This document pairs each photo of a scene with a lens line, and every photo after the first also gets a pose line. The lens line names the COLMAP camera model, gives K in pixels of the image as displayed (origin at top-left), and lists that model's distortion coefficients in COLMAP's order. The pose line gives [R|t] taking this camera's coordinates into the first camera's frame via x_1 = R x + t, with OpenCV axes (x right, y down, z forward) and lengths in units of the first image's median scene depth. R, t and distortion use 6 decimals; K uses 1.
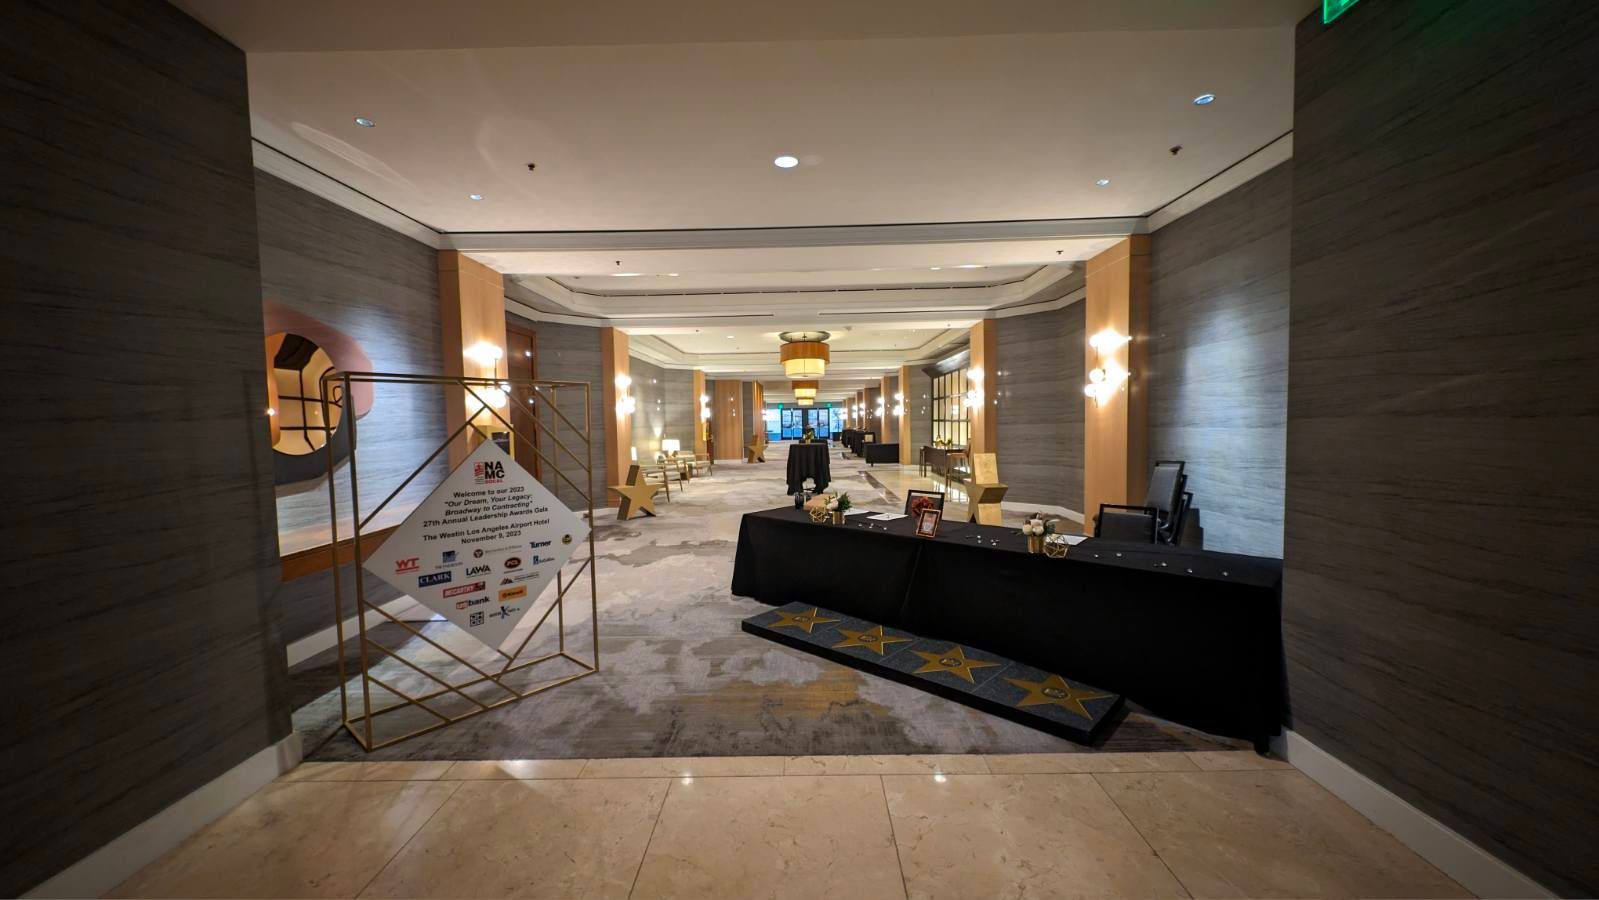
lens RADIAL K [[591.0, 0, 799.5], [0, 591.0, 450.0], [0, 0, 1]] dist [0.018712, 0.000023]
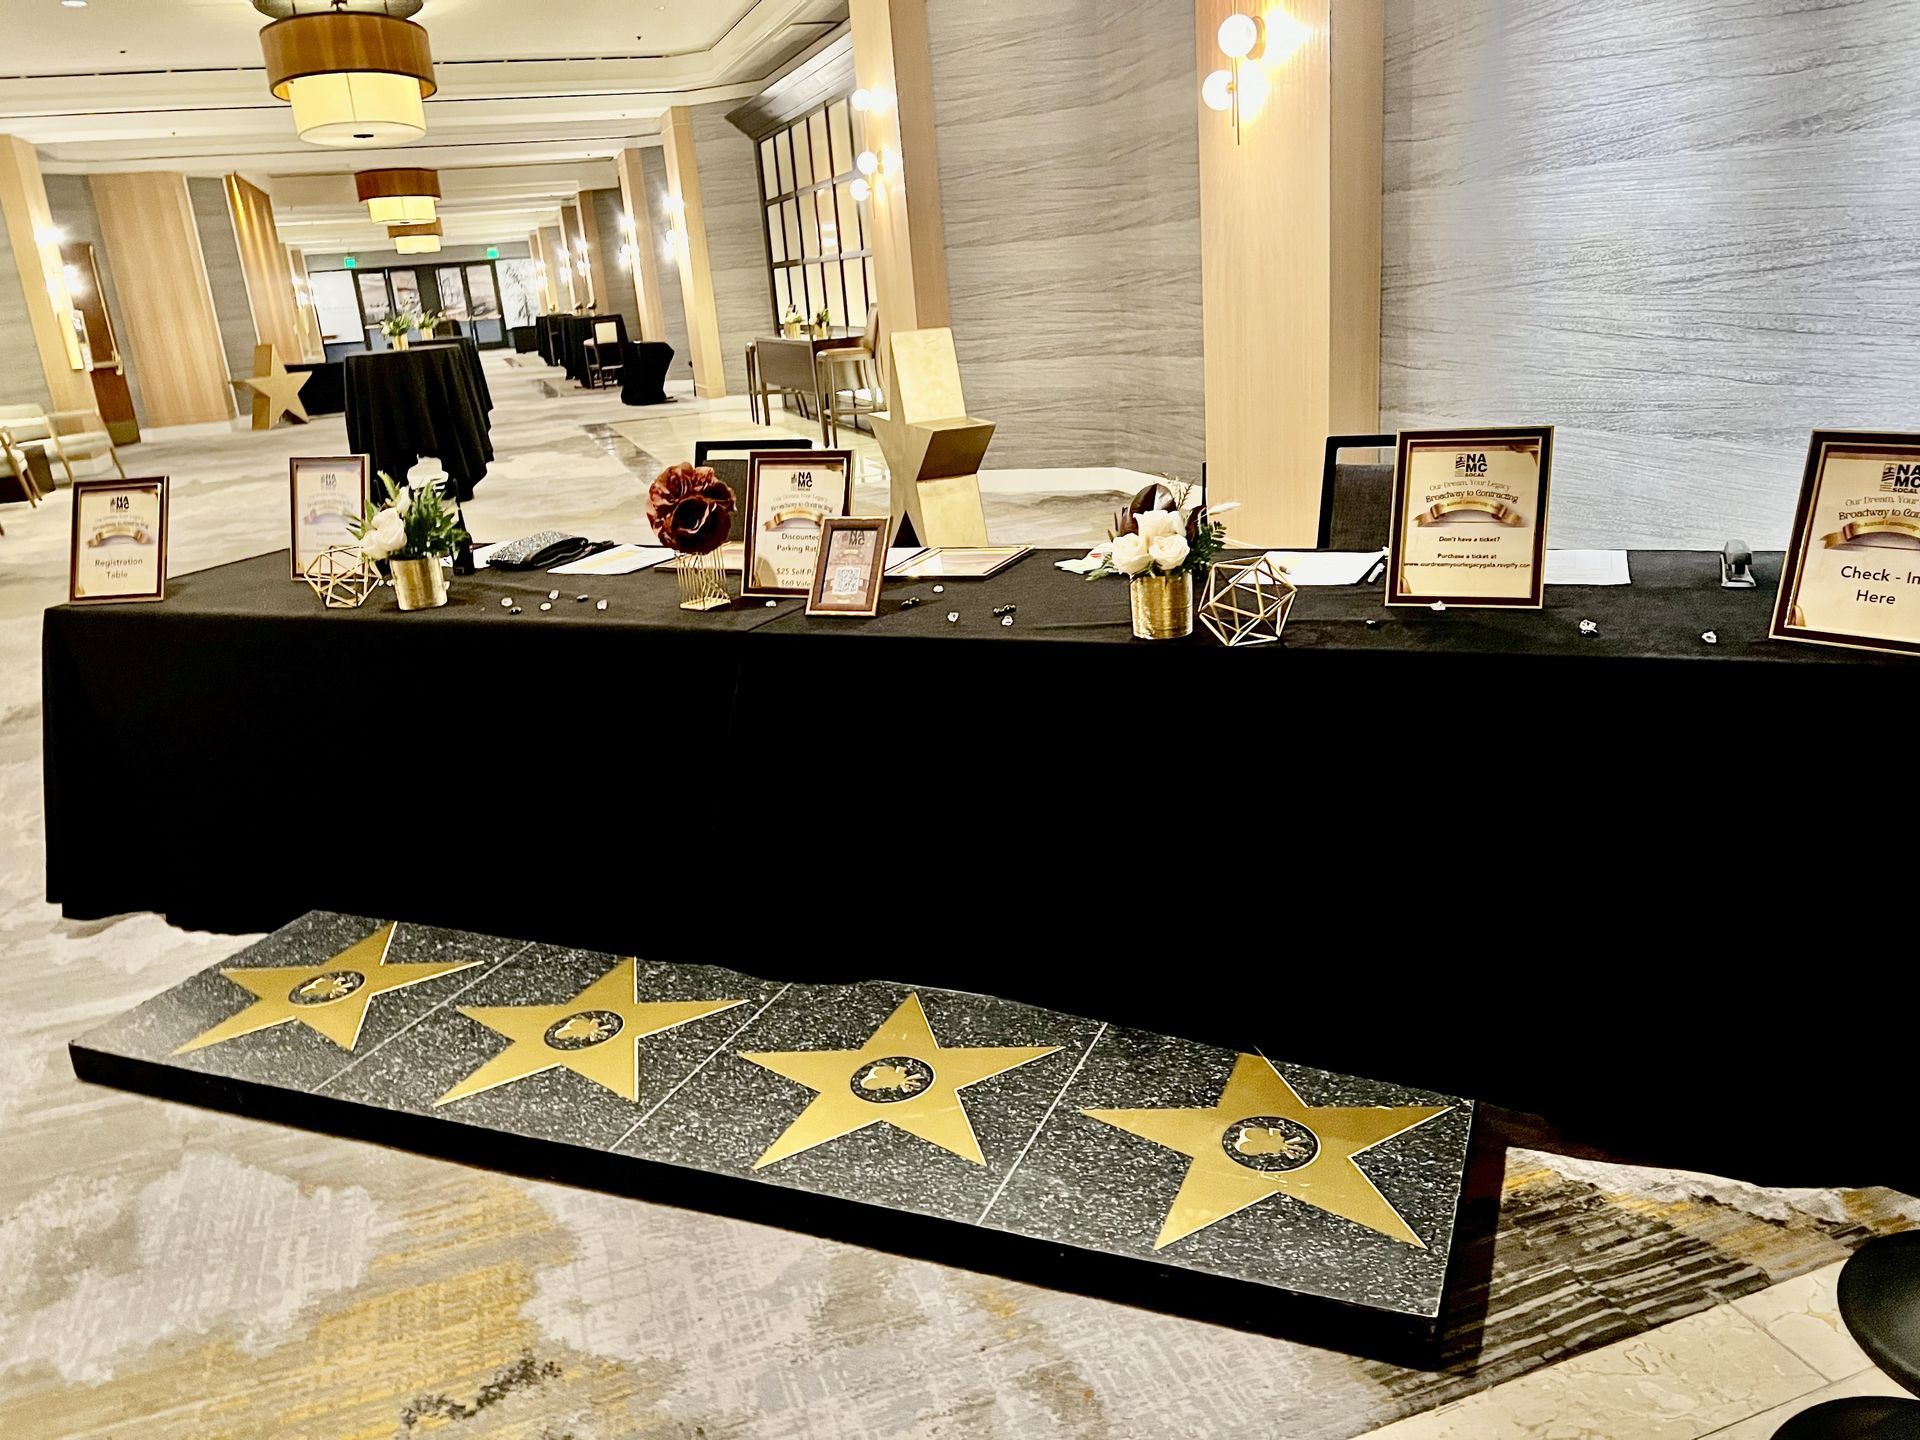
lens RADIAL K [[1422.0, 0, 960.0], [0, 1422.0, 720.0], [0, 0, 1]] dist [0.068041, -0.072021]
pose [[0.940504, -0.152900, 0.303437, 0.033181], [0.076439, 0.965351, 0.249510, 0.012326], [-0.331073, -0.211471, 0.919603, 0.125756]]
